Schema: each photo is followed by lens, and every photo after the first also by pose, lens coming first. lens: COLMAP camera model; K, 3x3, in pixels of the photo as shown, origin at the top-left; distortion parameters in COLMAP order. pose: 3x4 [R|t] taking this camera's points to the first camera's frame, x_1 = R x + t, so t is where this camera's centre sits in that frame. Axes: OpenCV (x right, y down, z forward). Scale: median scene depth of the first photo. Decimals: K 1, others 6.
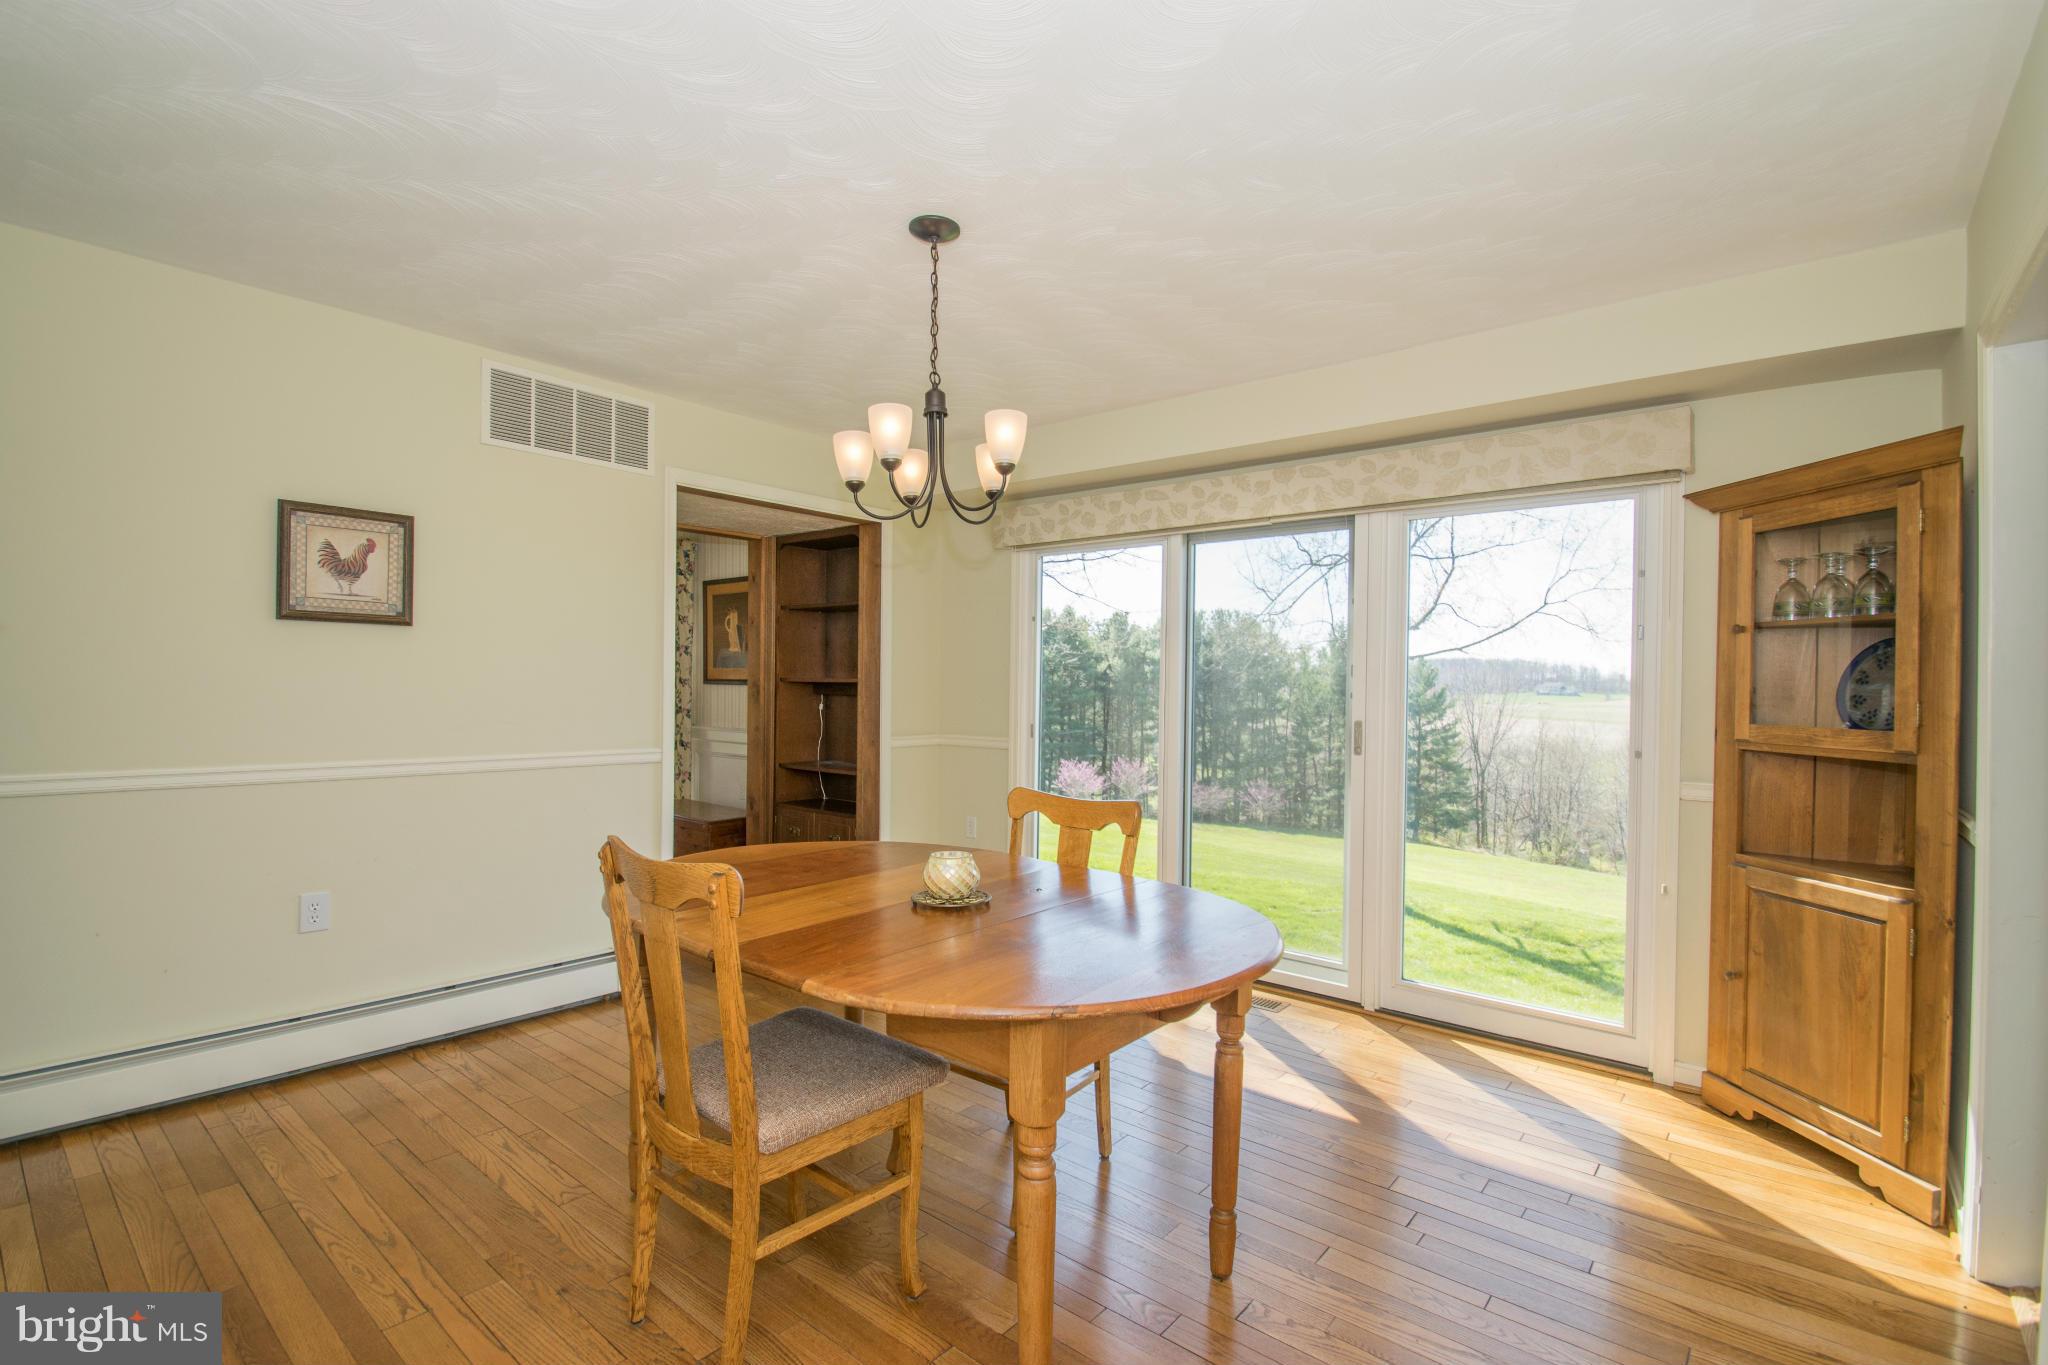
lens RADIAL K [[905.0, 0, 1014.5], [0, 905.0, 693.5], [0, 0, 1]] dist [0.002350, -0.008546]
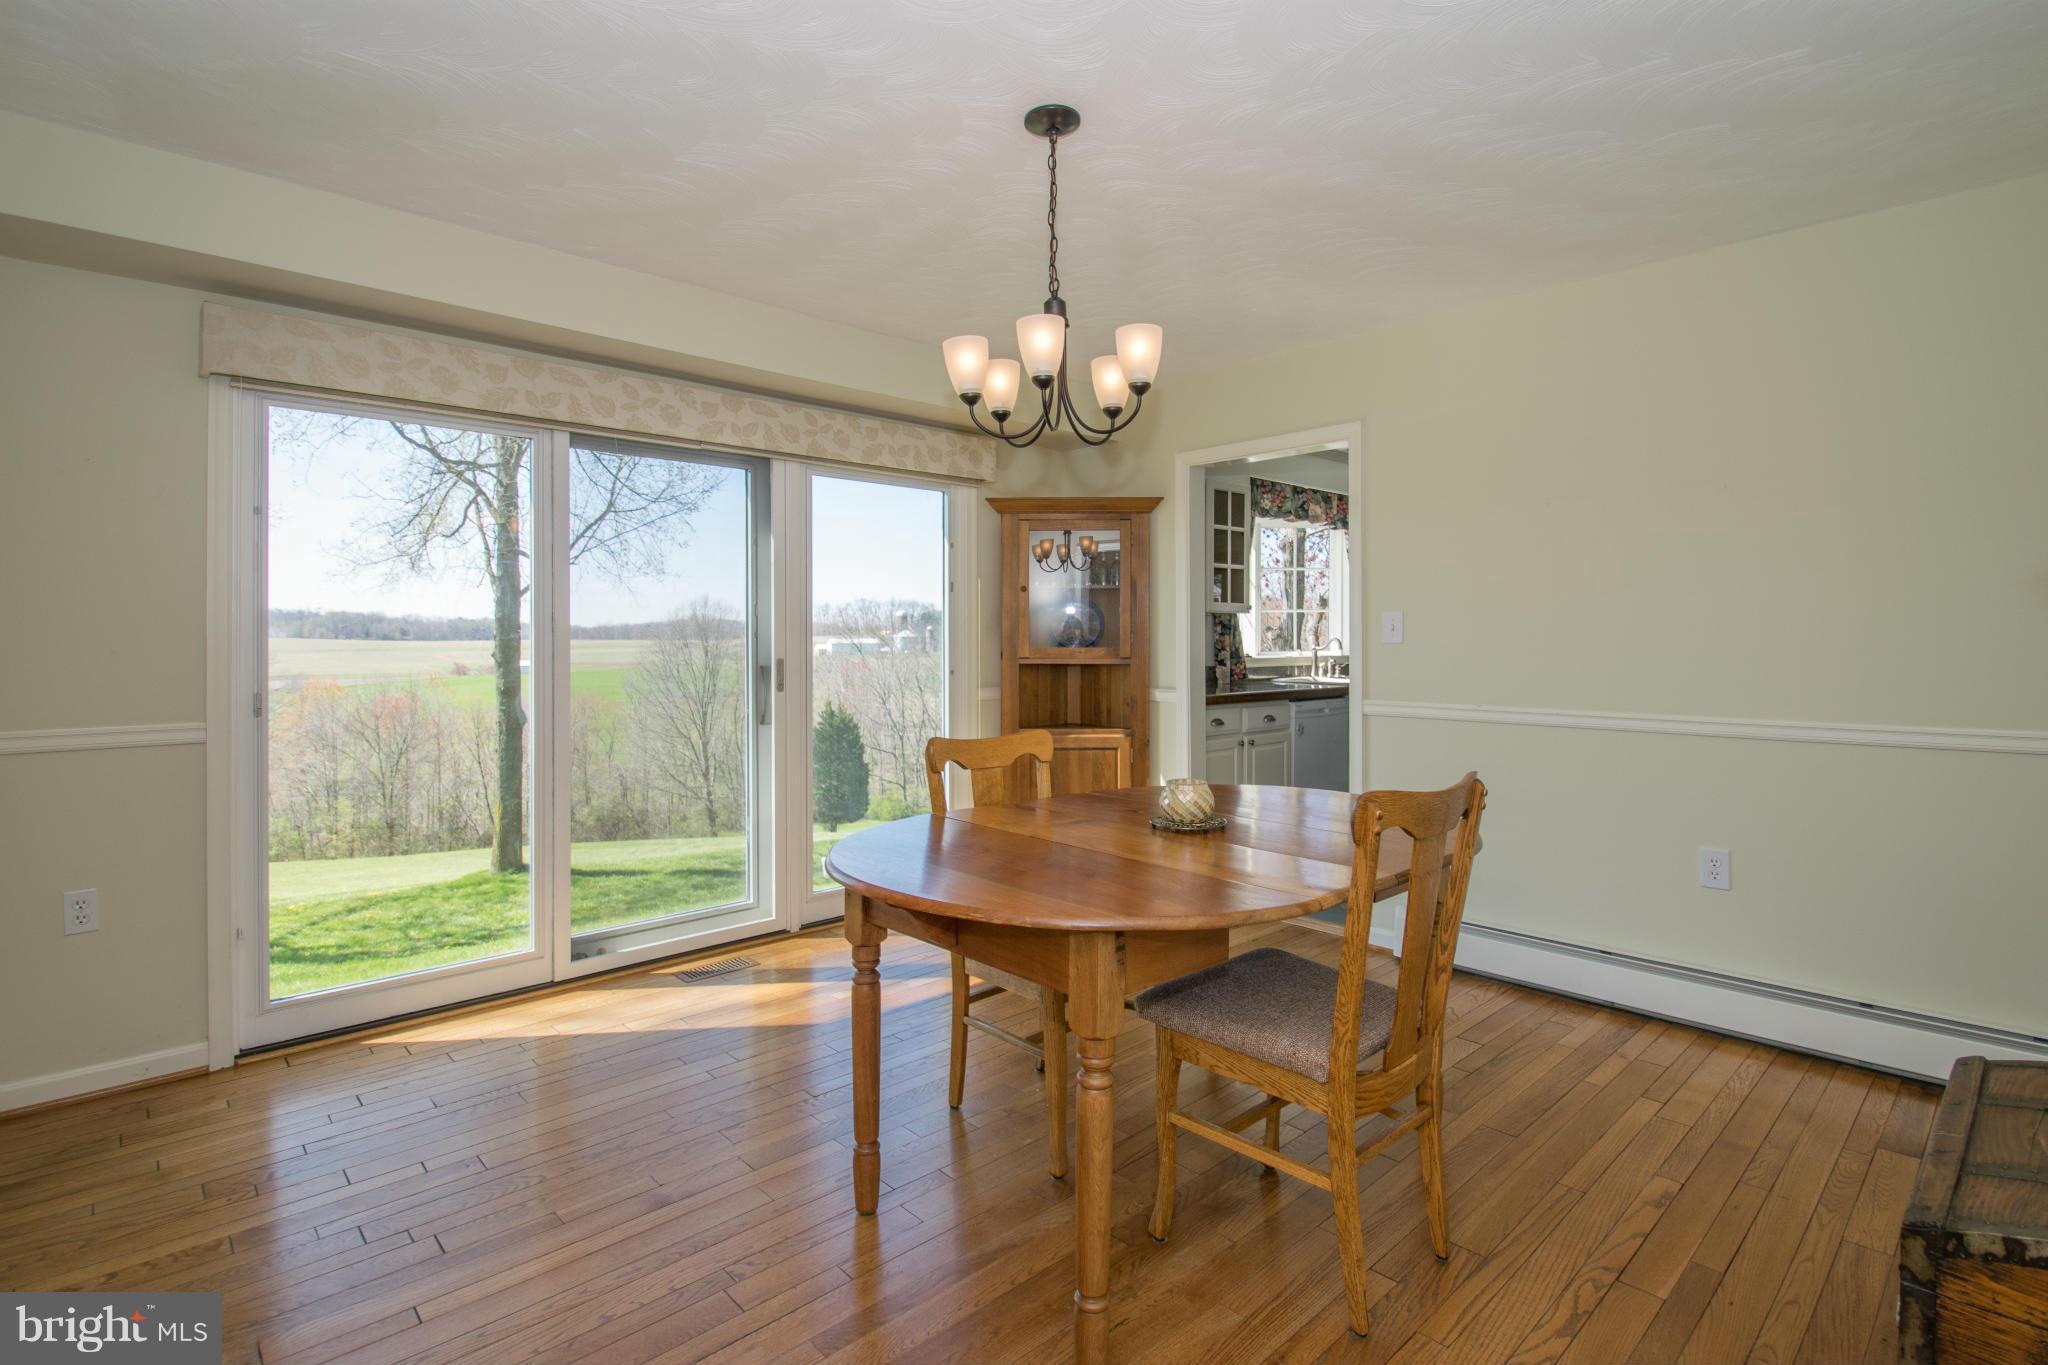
lens RADIAL K [[928.4, 0, 1045.9], [0, 928.4, 633.2], [0, 0, 1]] dist [-0.001020, -0.000248]
pose [[0.150389, -0.011047, 0.988565, -0.701494], [0.008756, 0.999913, 0.009842, -0.008041], [-0.988588, 0.007175, 0.150473, 0.602217]]
